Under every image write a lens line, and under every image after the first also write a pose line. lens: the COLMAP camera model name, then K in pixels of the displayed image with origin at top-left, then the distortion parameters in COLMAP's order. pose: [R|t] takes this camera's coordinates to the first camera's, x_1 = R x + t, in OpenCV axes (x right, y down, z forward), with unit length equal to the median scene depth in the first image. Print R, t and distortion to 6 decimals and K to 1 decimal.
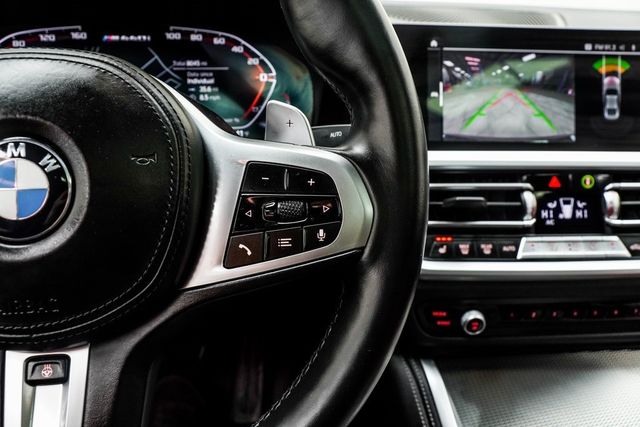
lens RADIAL K [[509.0, 0, 320.0], [0, 509.0, 213.5], [0, 0, 1]] dist [-0.121662, 0.112925]
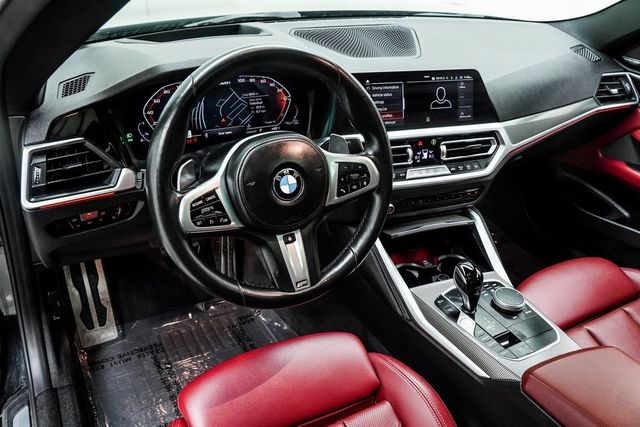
lens RADIAL K [[533.6, 0, 320.0], [0, 533.6, 213.5], [0, 0, 1]] dist [-0.106634, 0.136250]
pose [[0.945828, -0.115512, 0.303423, -0.704261], [0.051444, 0.976081, 0.211231, -0.278497], [-0.320565, -0.184179, 0.929148, -1.112716]]
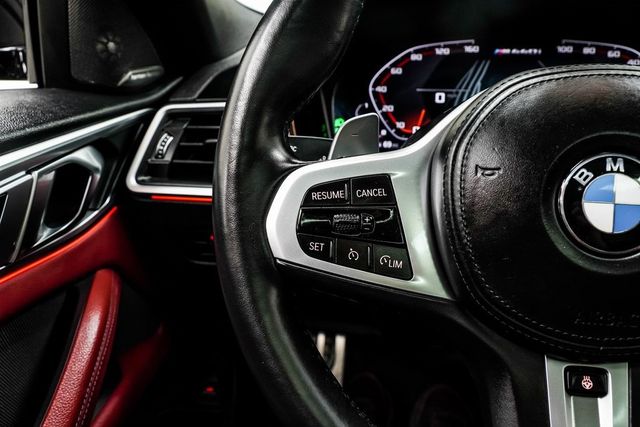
lens RADIAL K [[509.0, 0, 320.0], [0, 509.0, 213.5], [0, 0, 1]] dist [-0.121662, 0.112925]
pose [[0.926617, 0.086877, -0.365831, -0.367804], [-0.093249, 0.995643, 0.000254, 0.012789], [0.364259, 0.033877, 0.930681, -0.077959]]
